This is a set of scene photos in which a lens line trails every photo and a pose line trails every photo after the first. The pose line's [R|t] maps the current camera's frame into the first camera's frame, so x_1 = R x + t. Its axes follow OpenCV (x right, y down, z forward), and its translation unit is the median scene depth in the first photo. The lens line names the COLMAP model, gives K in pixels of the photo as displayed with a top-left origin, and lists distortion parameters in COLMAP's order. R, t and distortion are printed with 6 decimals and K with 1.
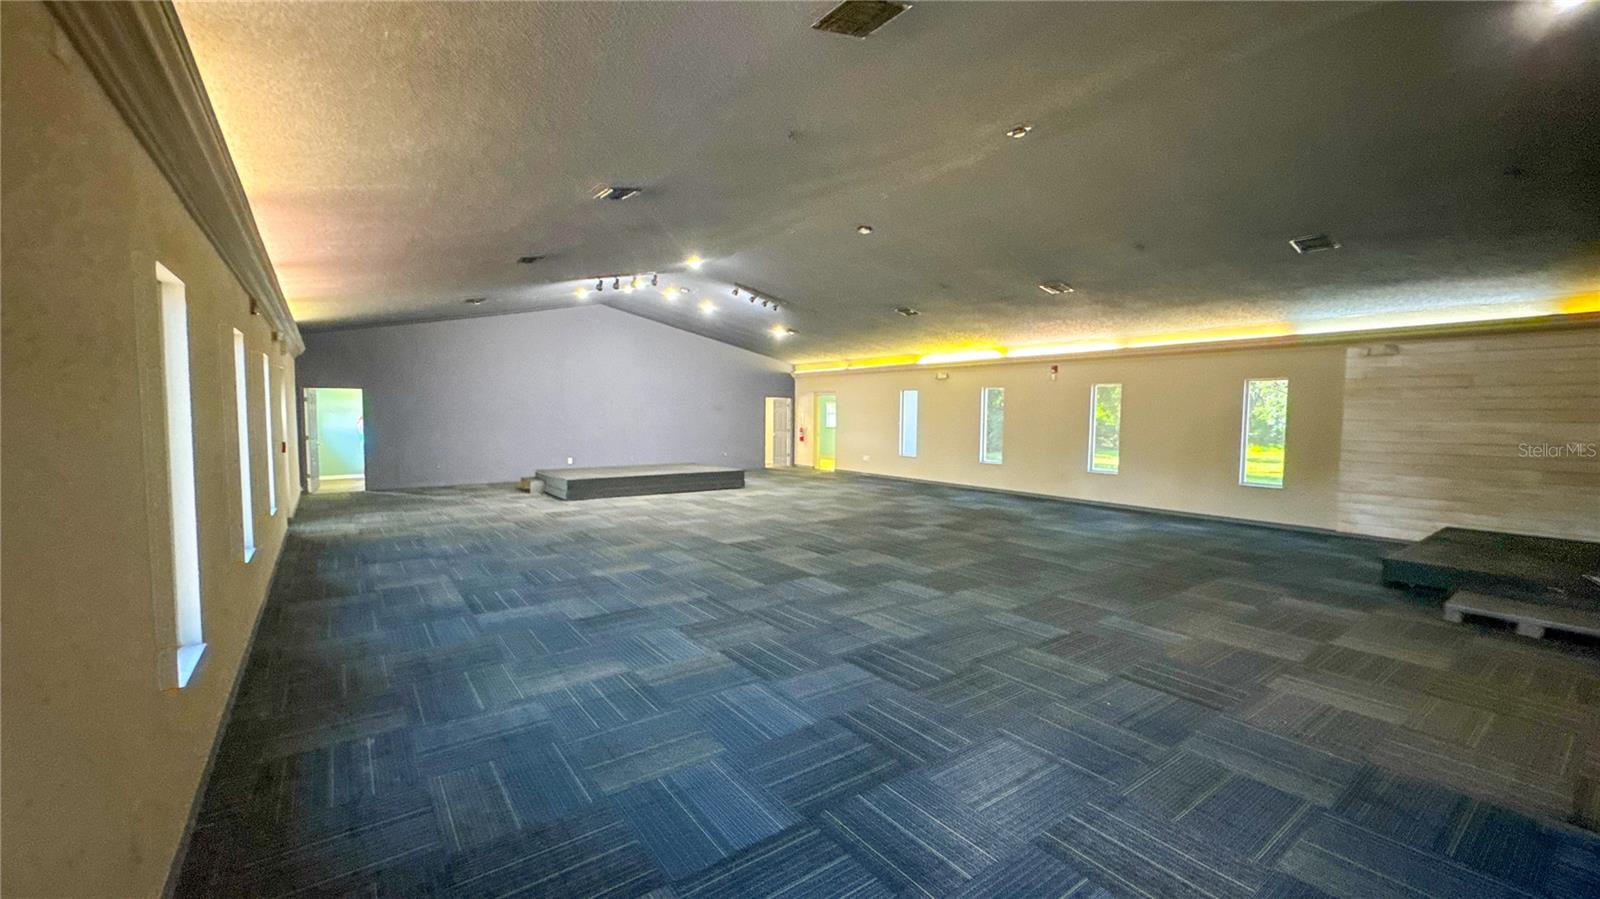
lens RADIAL K [[640.7, 0, 800.0], [0, 640.7, 449.5], [0, 0, 1]] dist [-0.001381, -0.000029]
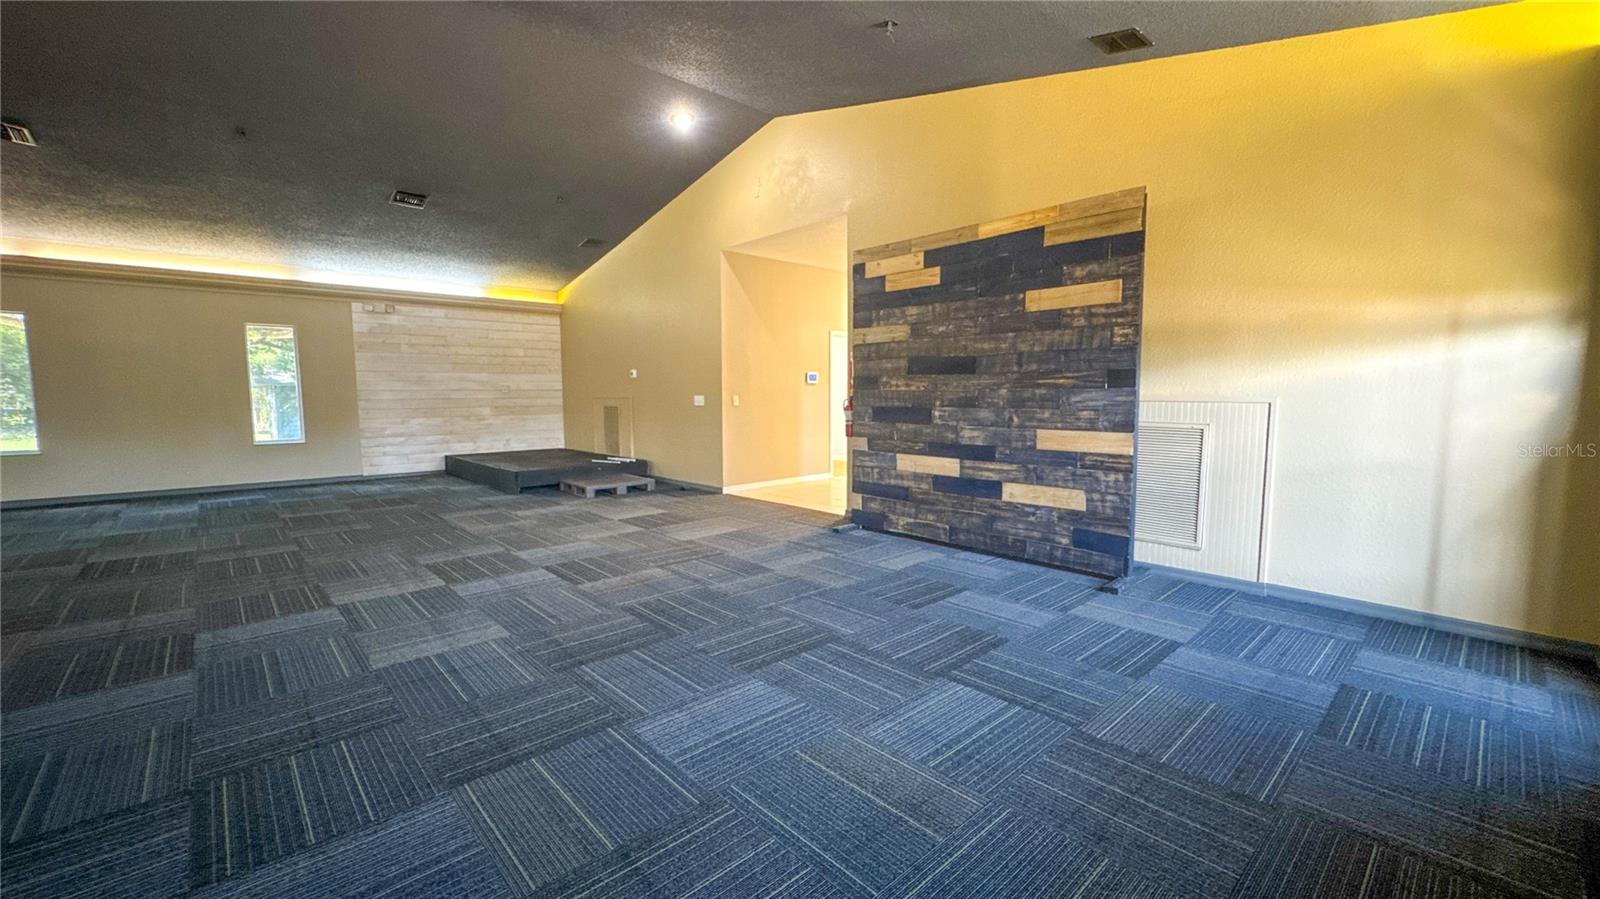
lens RADIAL K [[640.7, 0, 800.0], [0, 640.7, 449.5], [0, 0, 1]] dist [-0.001381, -0.000029]
pose [[-0.115777, -0.094556, 0.988764, -0.566894], [0.060675, 0.992926, 0.102059, 0.037262], [-0.991420, 0.071809, -0.109221, 0.749997]]
